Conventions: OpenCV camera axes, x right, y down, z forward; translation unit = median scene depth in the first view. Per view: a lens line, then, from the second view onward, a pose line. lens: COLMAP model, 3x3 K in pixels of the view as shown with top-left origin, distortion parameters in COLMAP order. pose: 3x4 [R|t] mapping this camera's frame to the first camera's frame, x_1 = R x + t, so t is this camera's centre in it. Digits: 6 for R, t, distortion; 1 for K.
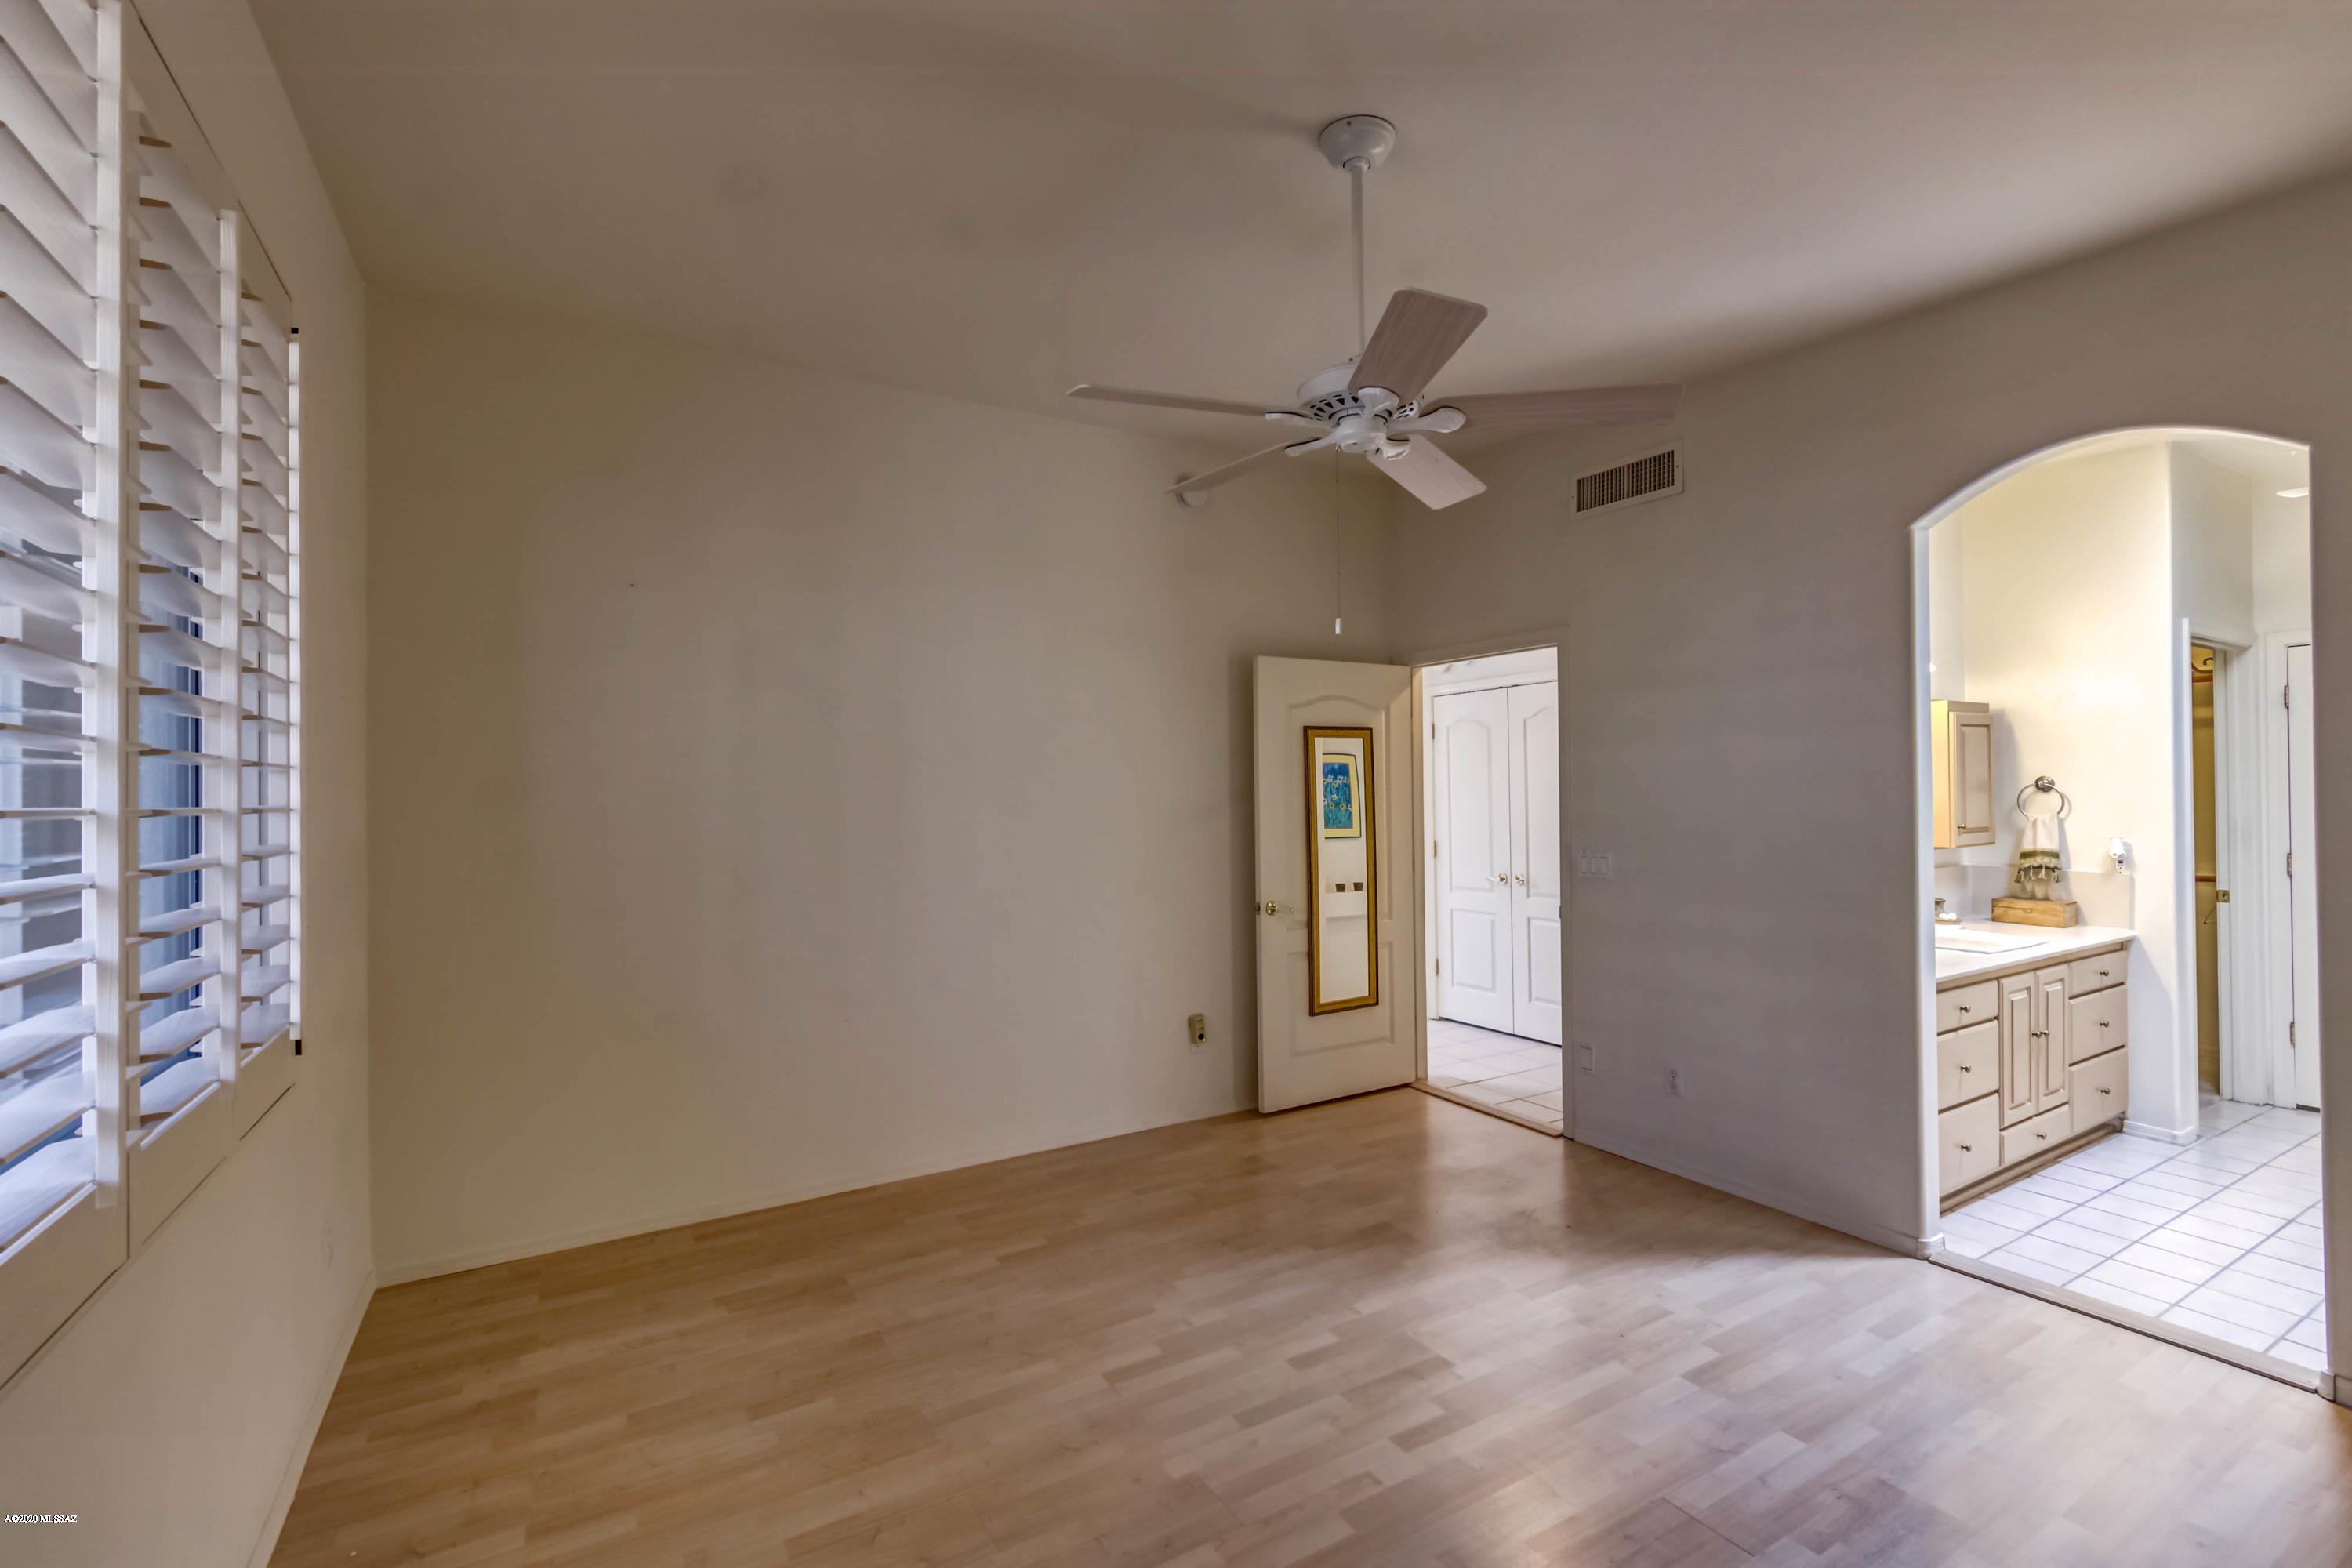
lens RADIAL K [[1039.7, 0, 1185.8], [0, 1039.7, 782.1], [0, 0, 1]] dist [0.003107, 0.000043]
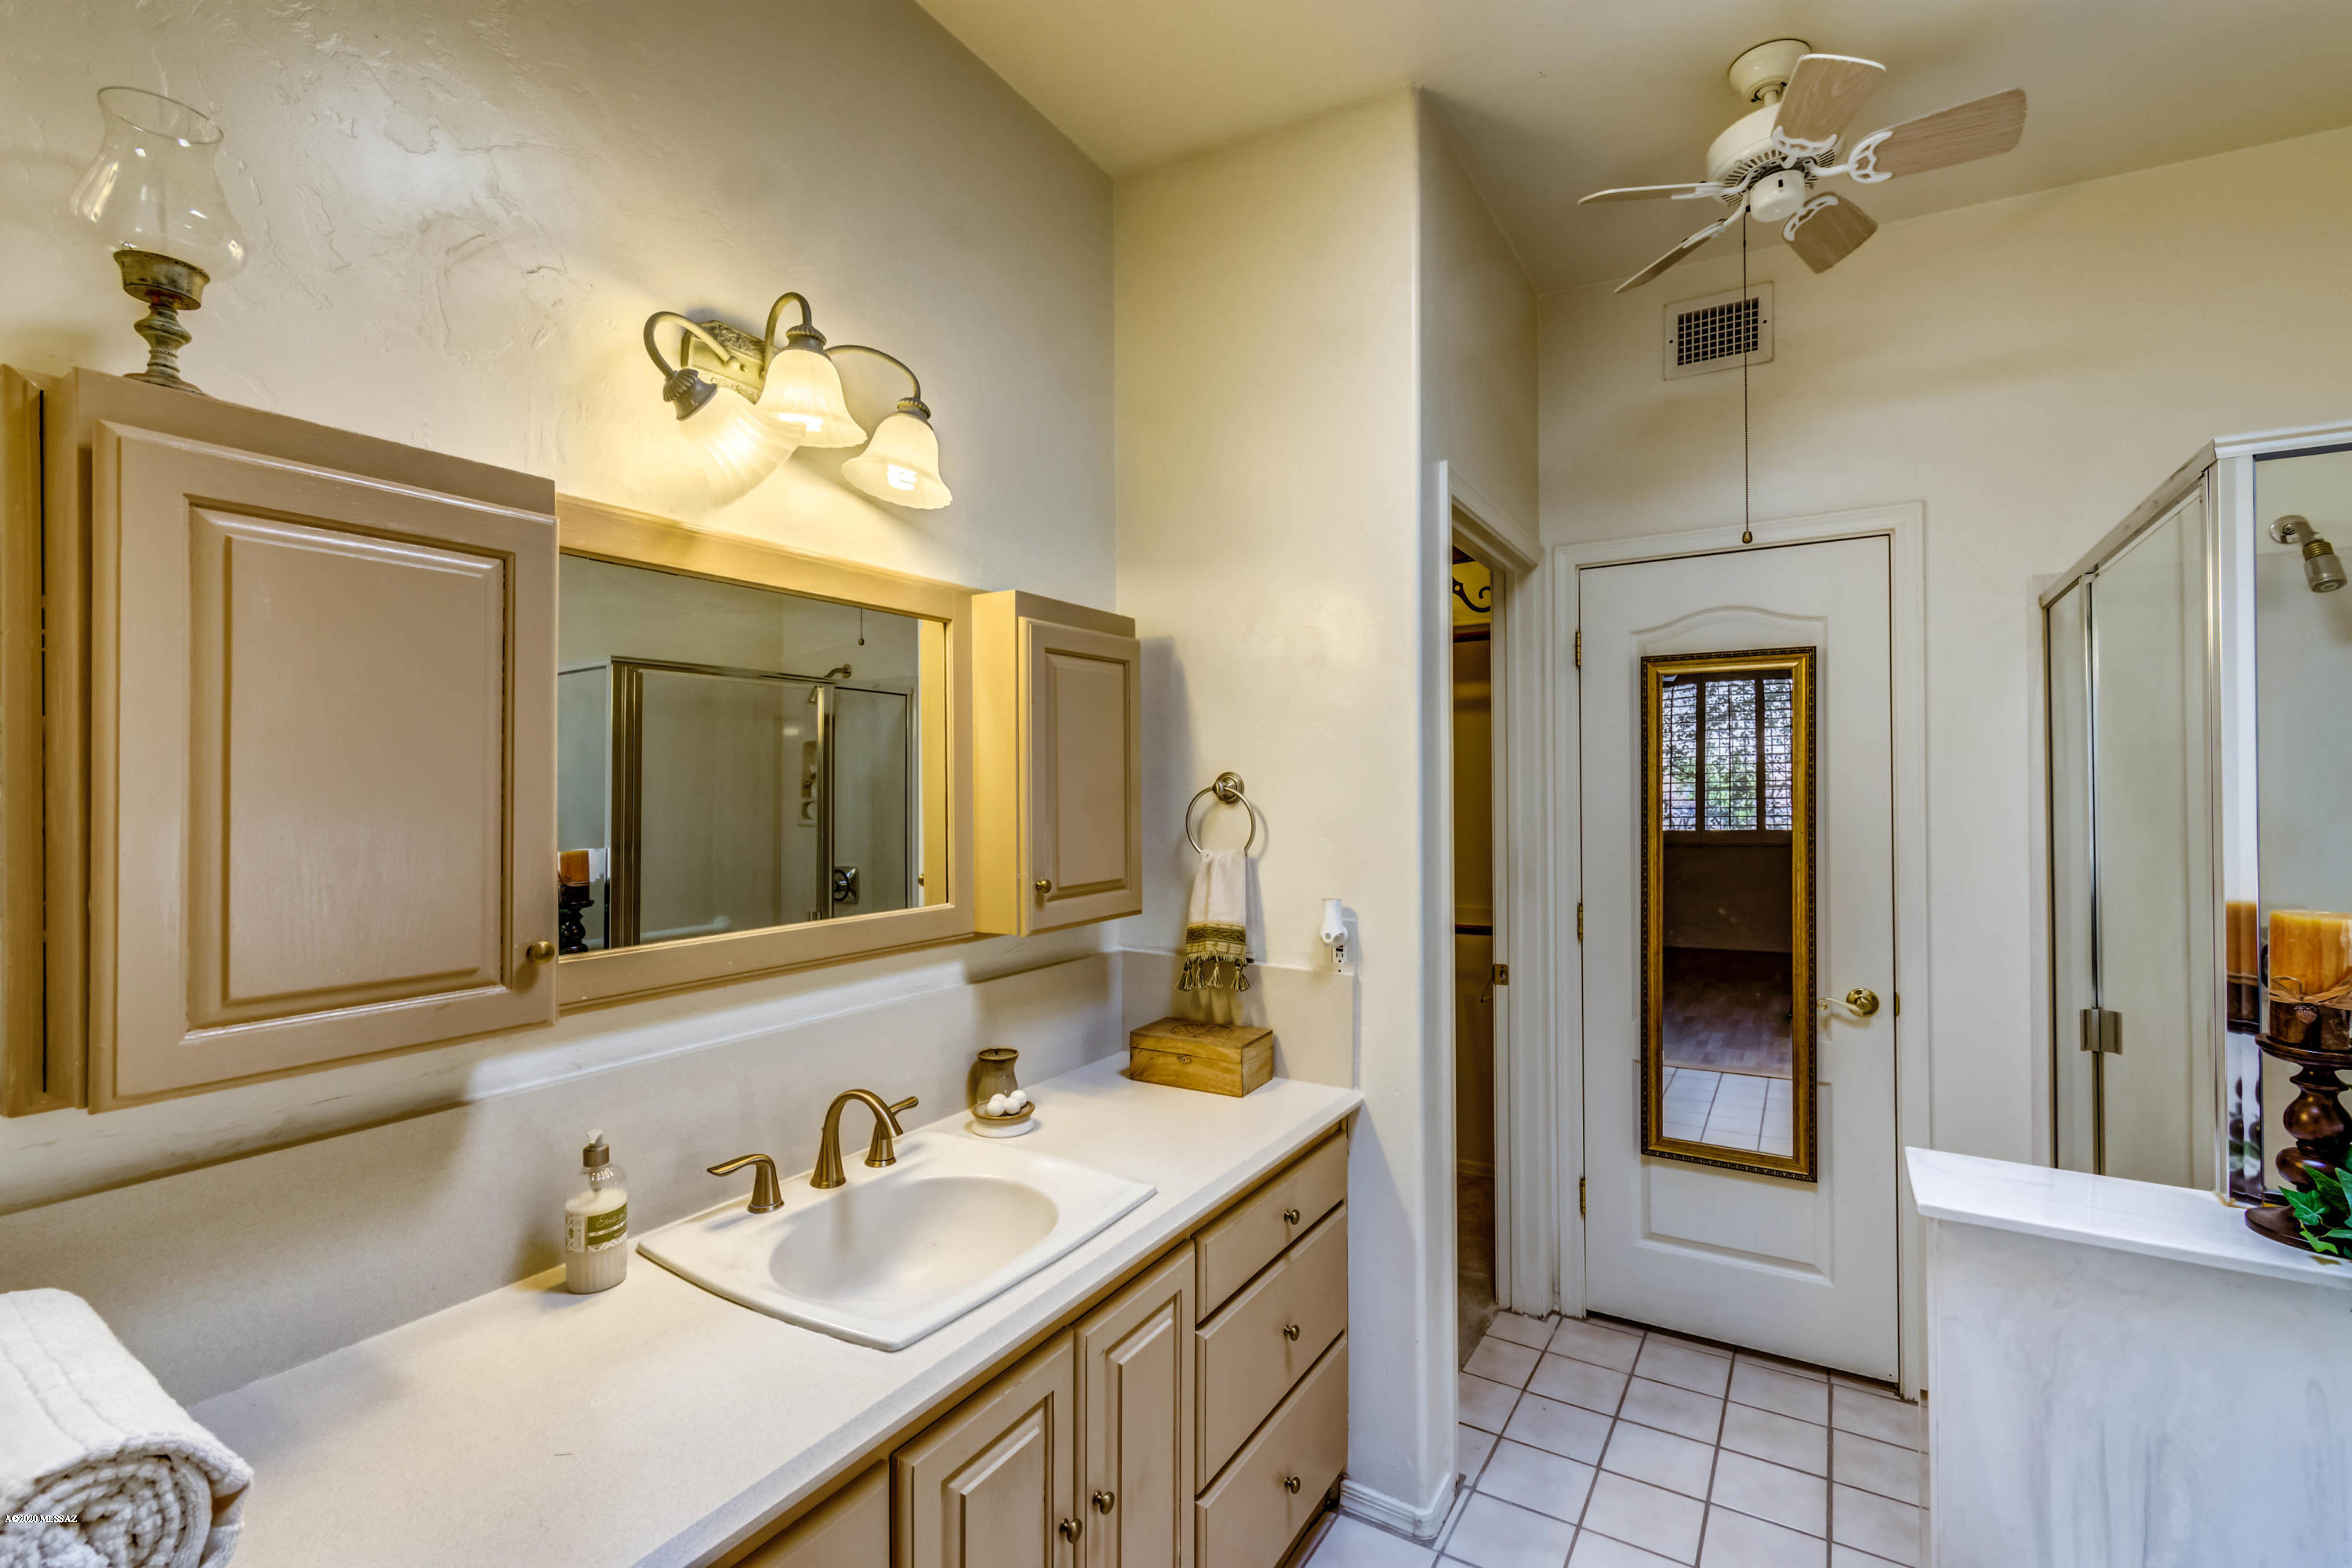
lens RADIAL K [[1039.7, 0, 1180.3], [0, 1039.7, 784.4], [0, 0, 1]] dist [0.003107, 0.000043]
pose [[0.890727, 0.006959, 0.454485, 0.585546], [-0.005692, 0.999975, -0.004156, 0.002185], [-0.454503, 0.001115, 0.890745, 0.577760]]
